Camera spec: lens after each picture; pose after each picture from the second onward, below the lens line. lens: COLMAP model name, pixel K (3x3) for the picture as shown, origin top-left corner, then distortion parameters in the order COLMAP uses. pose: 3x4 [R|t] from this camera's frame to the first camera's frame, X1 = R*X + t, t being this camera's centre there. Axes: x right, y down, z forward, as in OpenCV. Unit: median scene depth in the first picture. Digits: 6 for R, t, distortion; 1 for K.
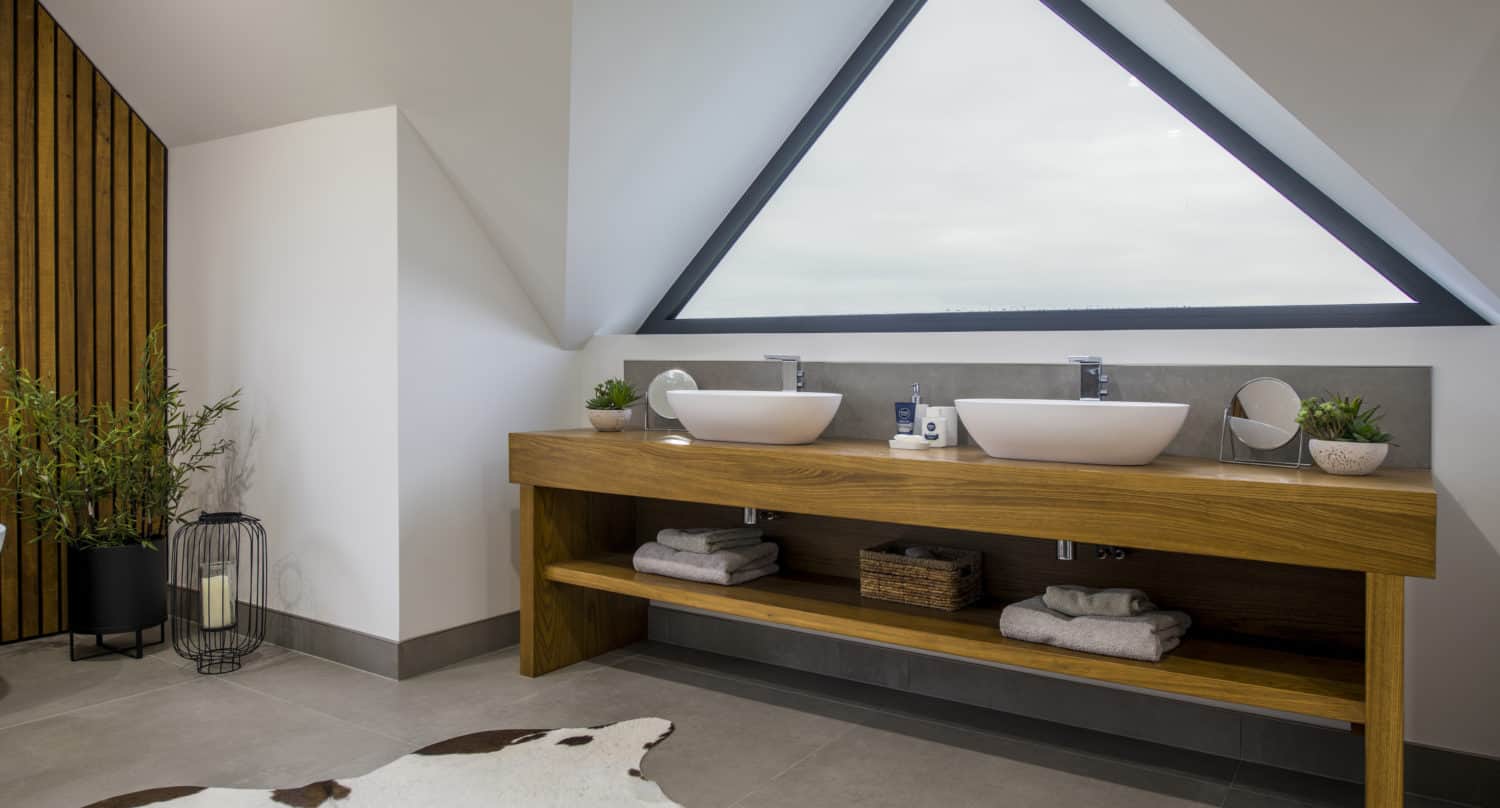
lens RADIAL K [[997.6, 0, 750.0], [0, 997.6, 404.0], [0, 0, 1]] dist [-0.003320, 0.001414]
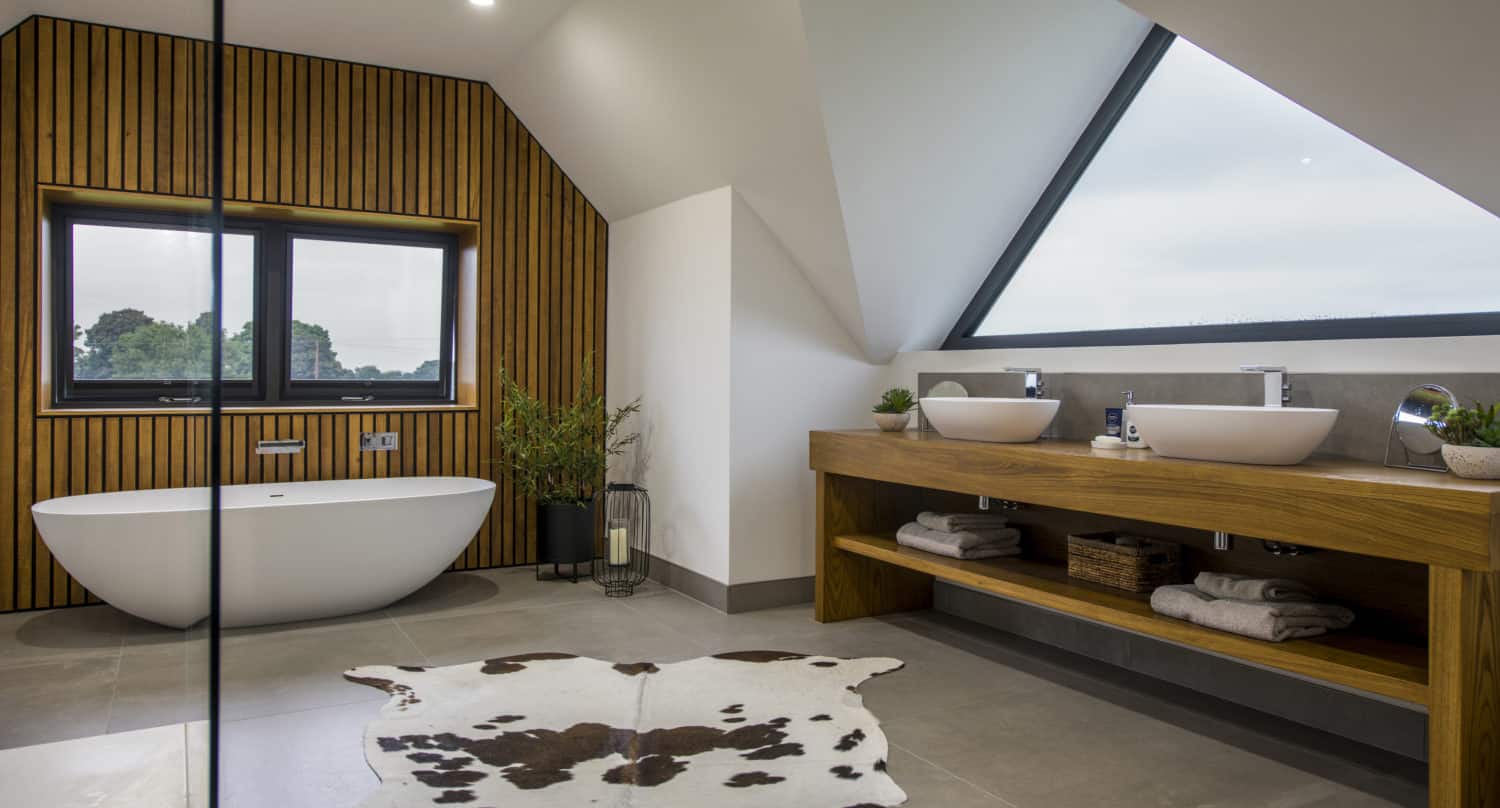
lens RADIAL K [[997.6, 0, 750.0], [0, 997.6, 404.0], [0, 0, 1]] dist [-0.003320, 0.001414]
pose [[0.890120, 0.005525, -0.455693, 0.285115], [-0.011733, 0.999873, -0.010796, 0.010058], [0.455575, 0.014956, 0.890072, -0.182687]]
